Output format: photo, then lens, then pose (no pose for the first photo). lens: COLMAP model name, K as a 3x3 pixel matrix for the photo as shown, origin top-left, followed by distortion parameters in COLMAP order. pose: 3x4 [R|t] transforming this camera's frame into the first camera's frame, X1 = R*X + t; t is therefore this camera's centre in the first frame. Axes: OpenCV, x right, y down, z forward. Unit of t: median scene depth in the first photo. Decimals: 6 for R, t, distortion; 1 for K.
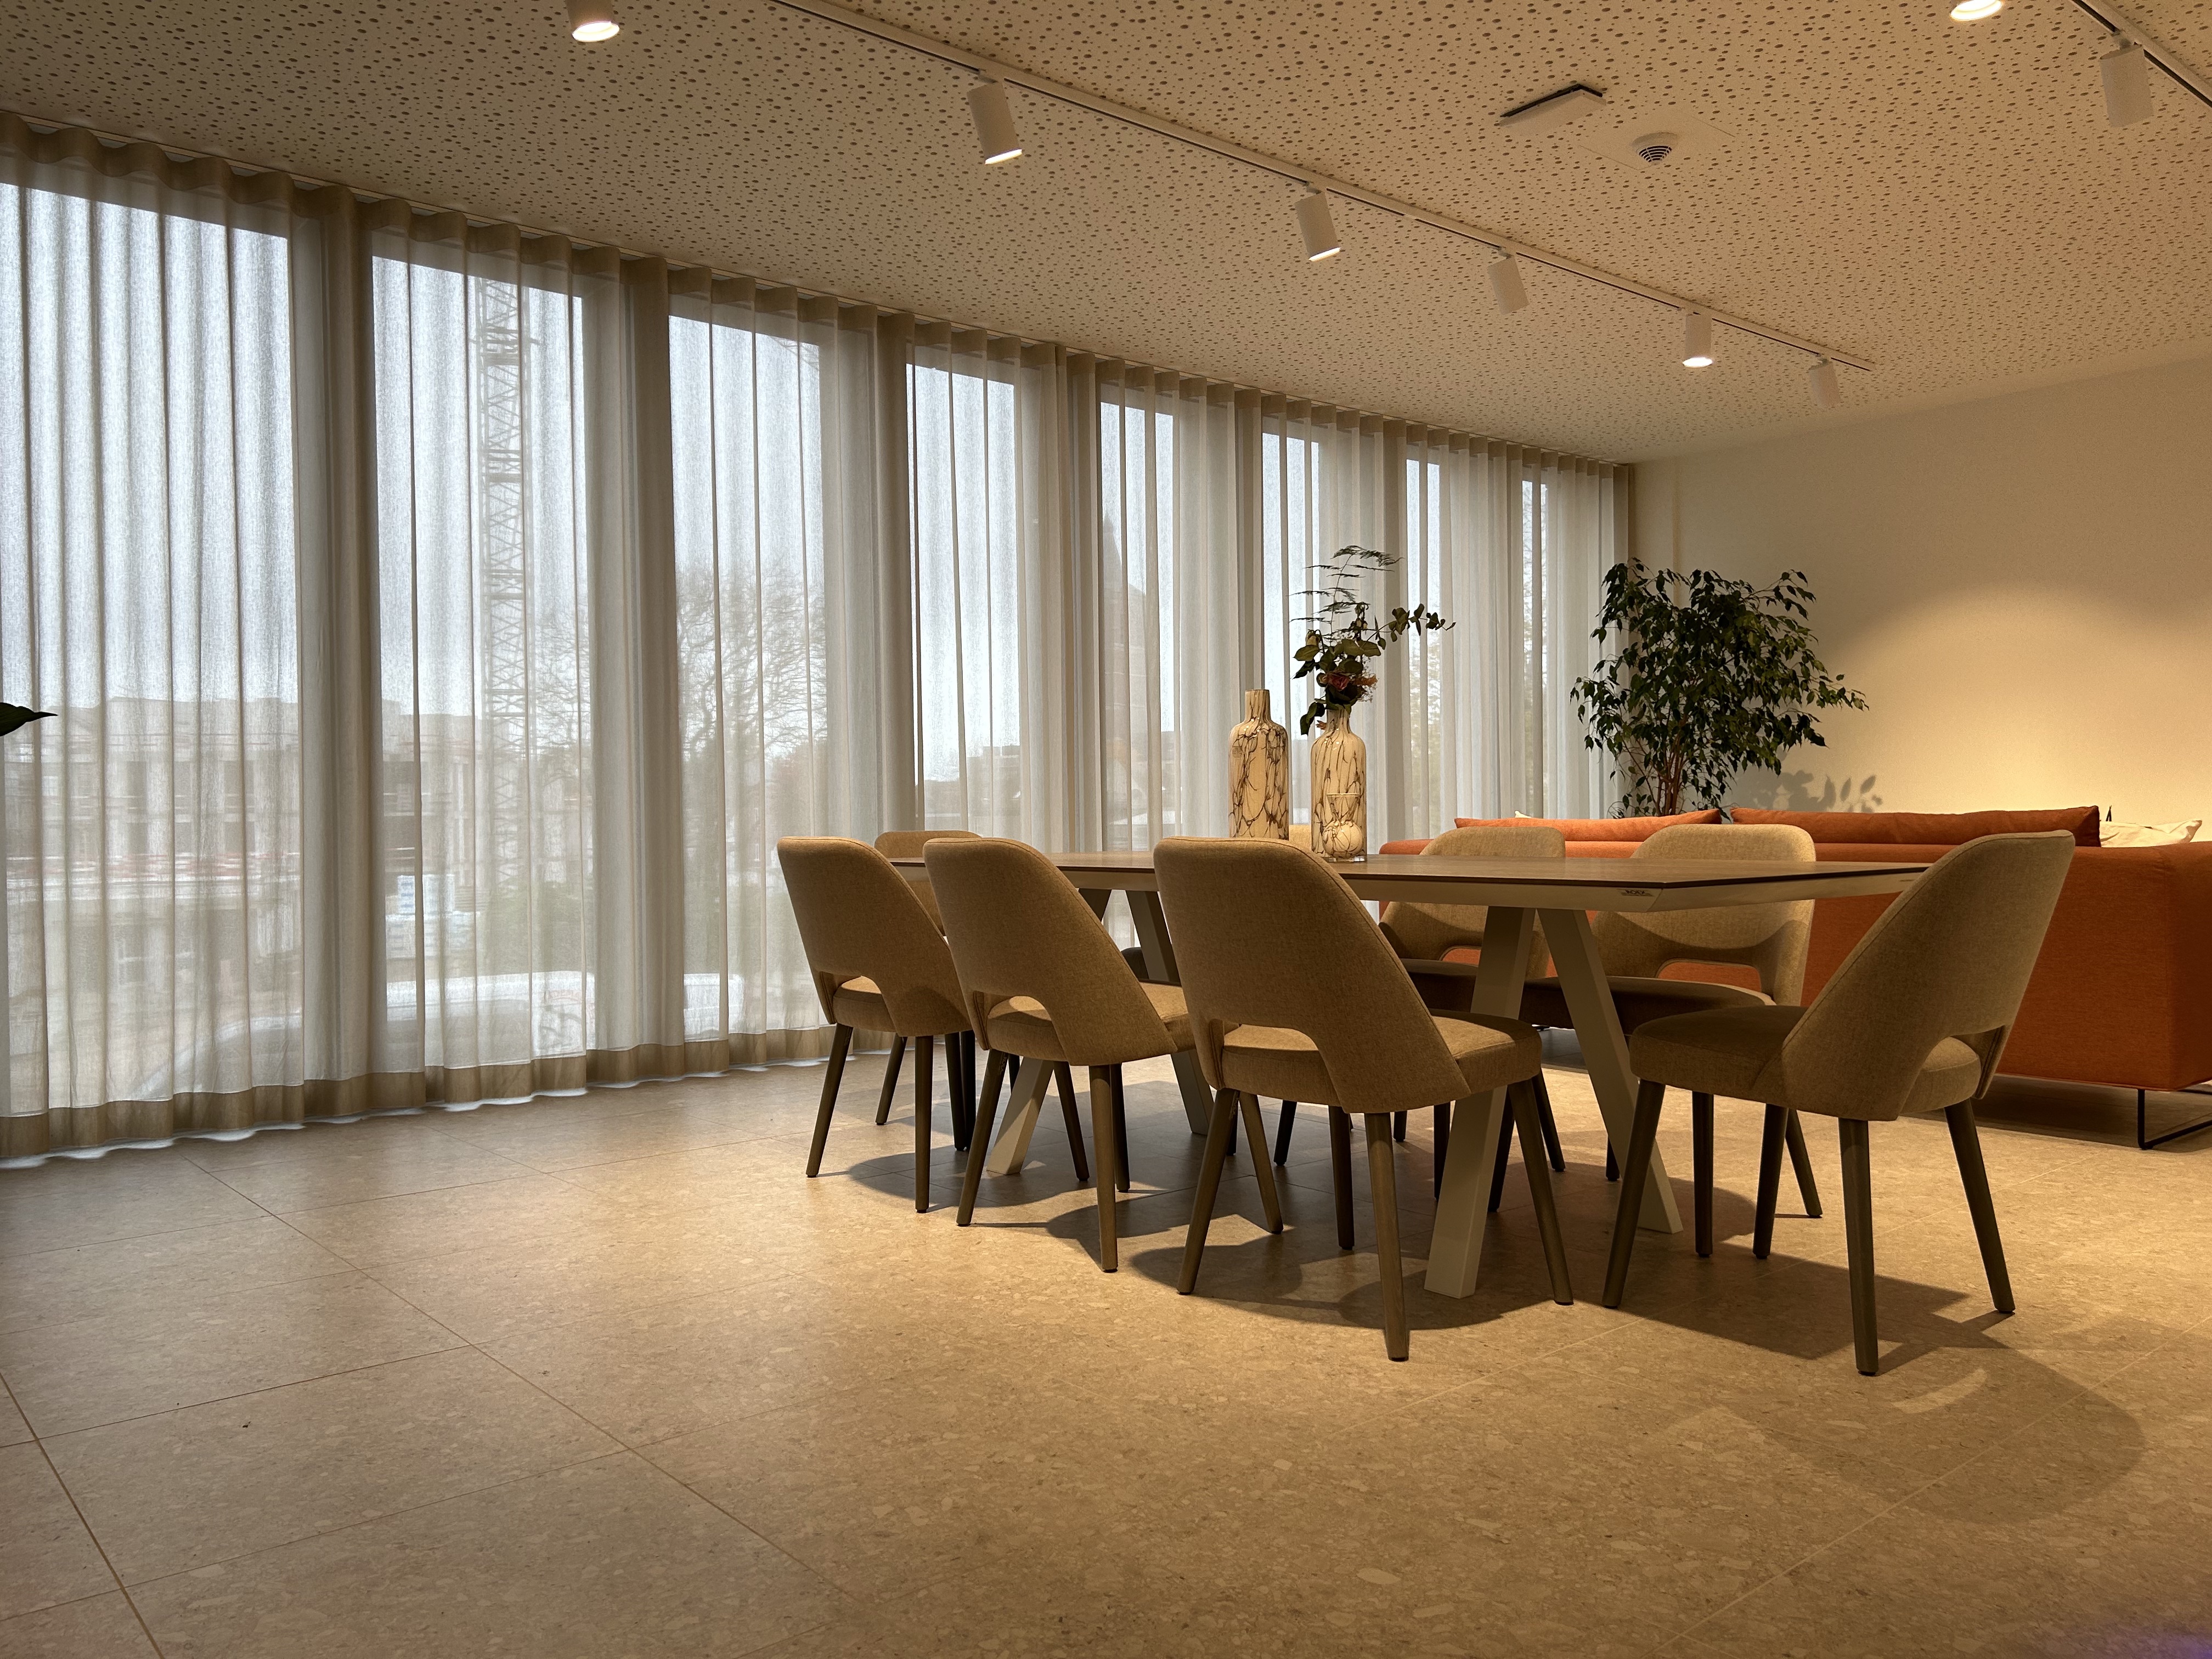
lens RADIAL K [[1666.2, 0, 1084.9], [0, 1666.2, 822.9], [0, 0, 1]] dist [0.032933, -0.033412]
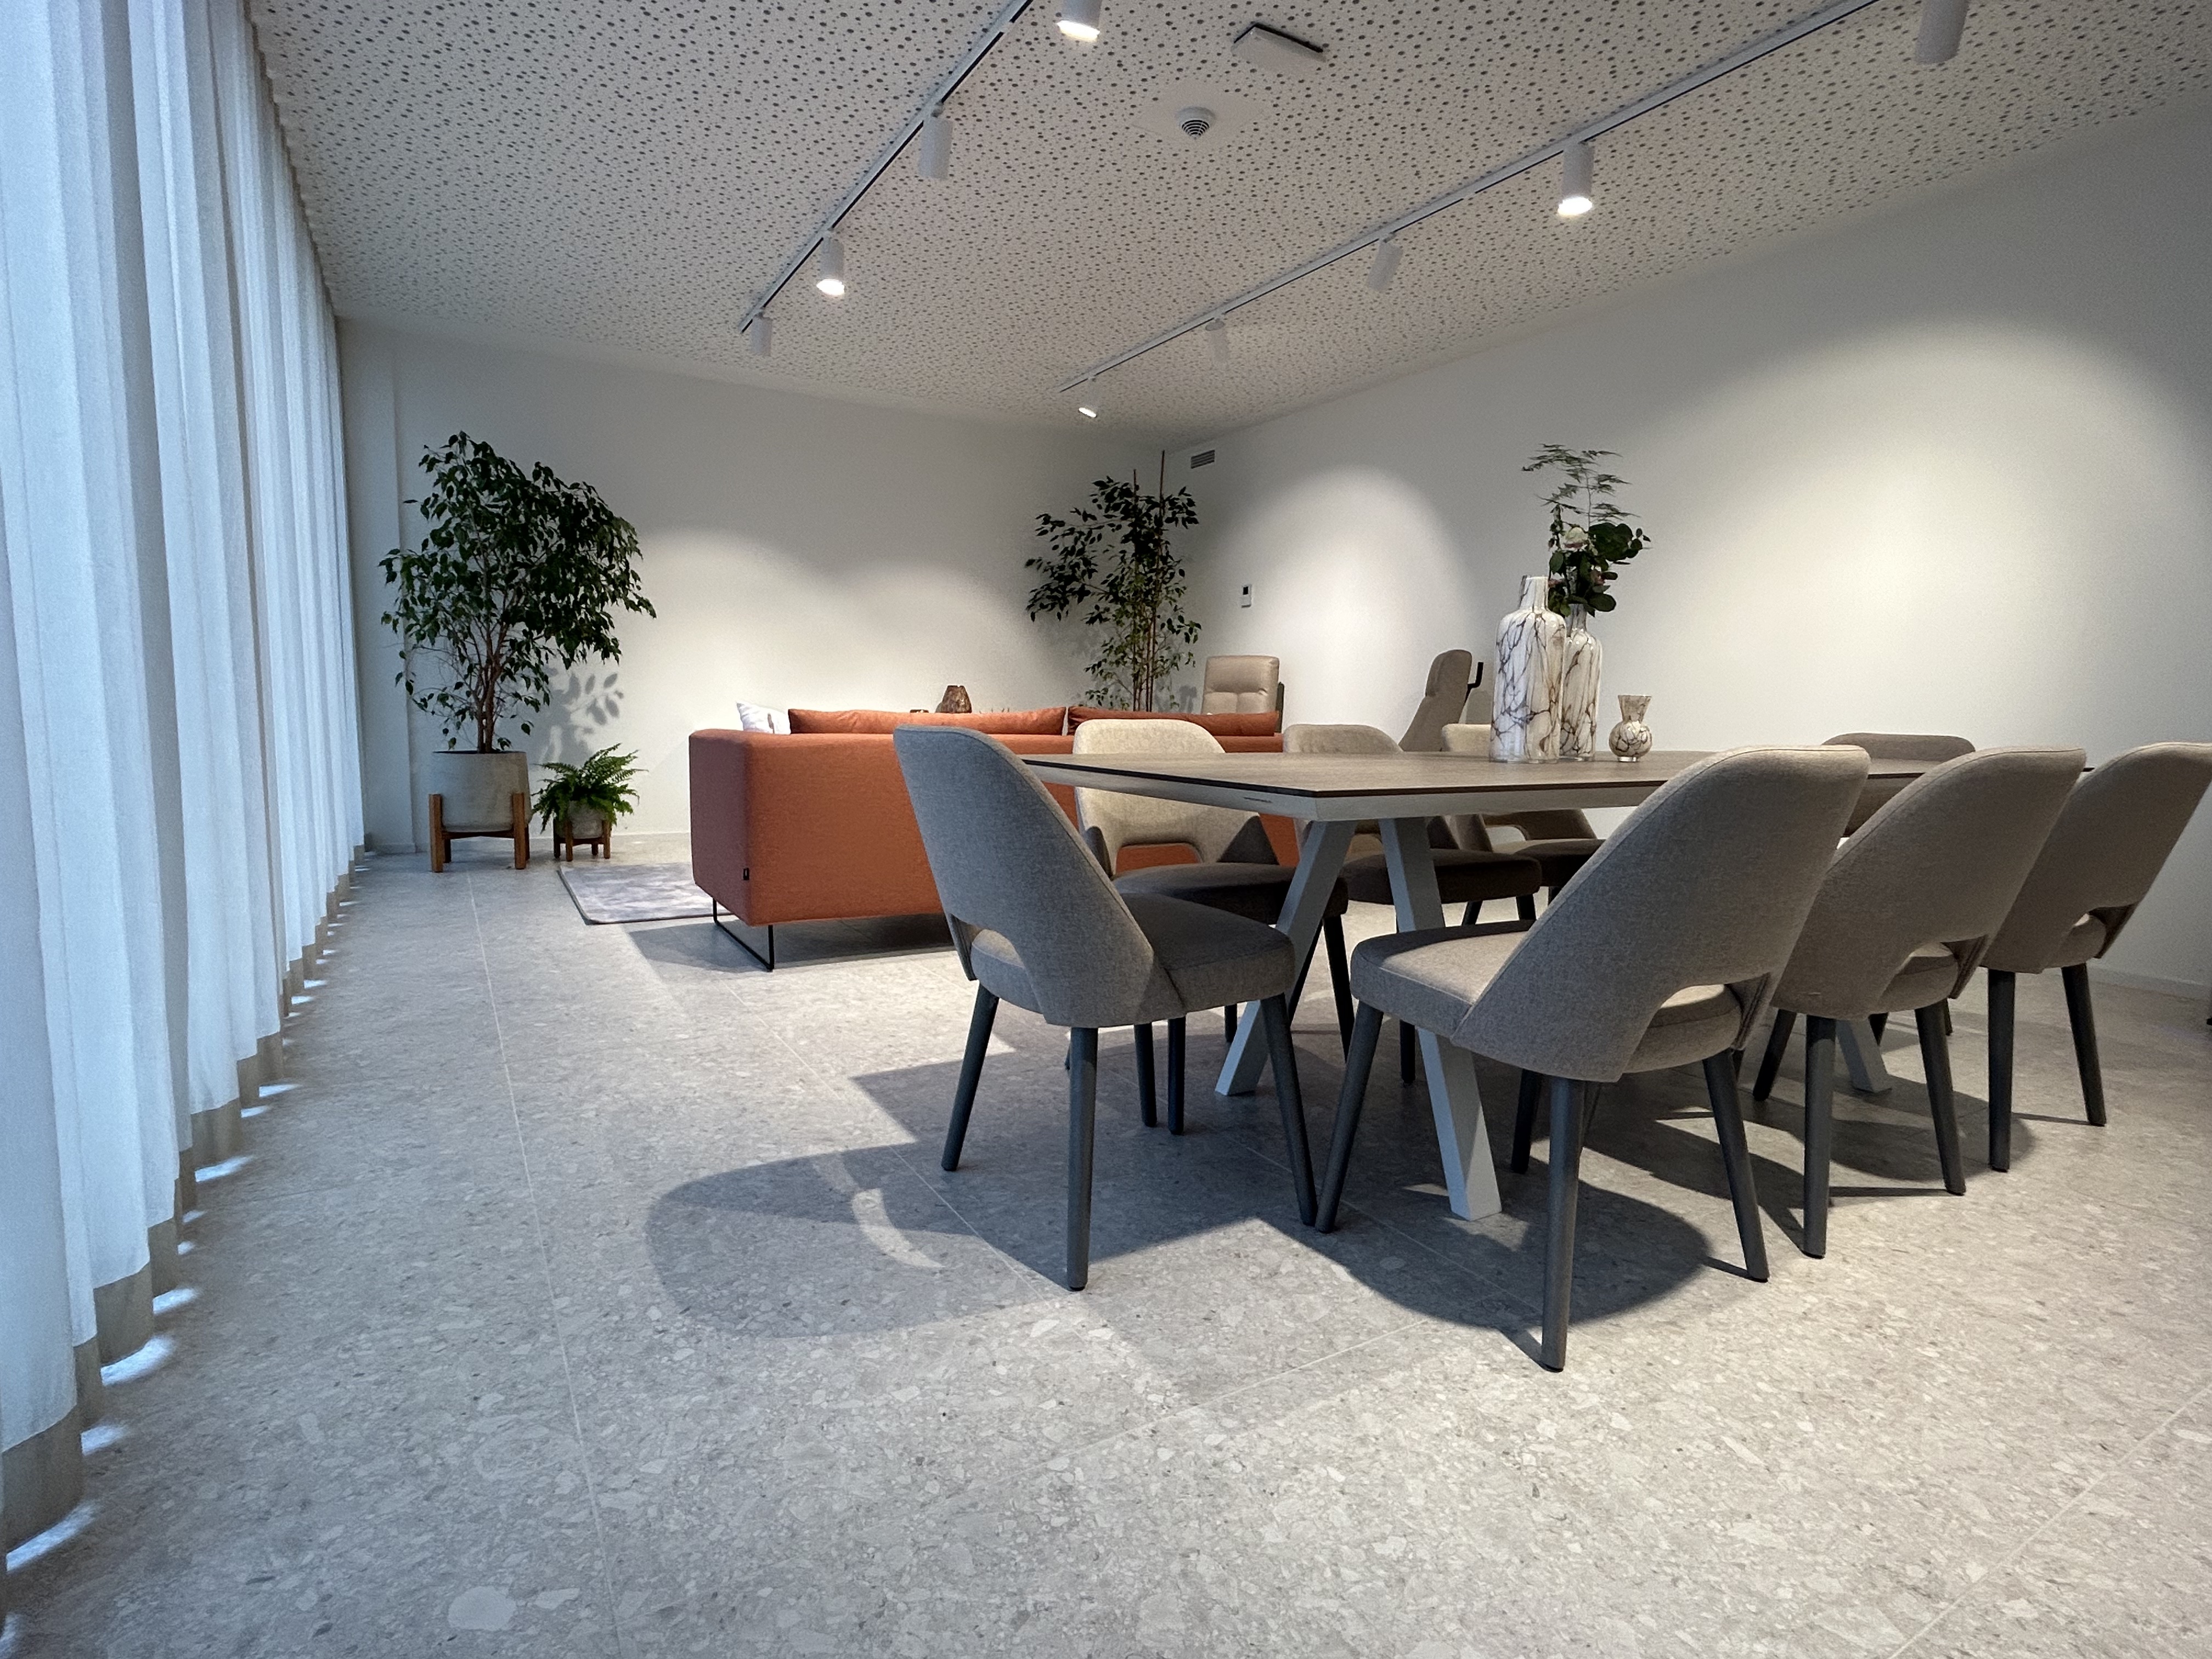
lens RADIAL K [[1105.3, 0, 1106.0], [0, 1105.3, 829.5], [0, 0, 1]] dist [-0.008622, 0.000091]
pose [[0.153920, -0.089645, 0.984008, -0.511918], [-0.016840, 0.995493, 0.093326, 0.005618], [-0.987940, -0.030936, 0.151717, 1.070803]]
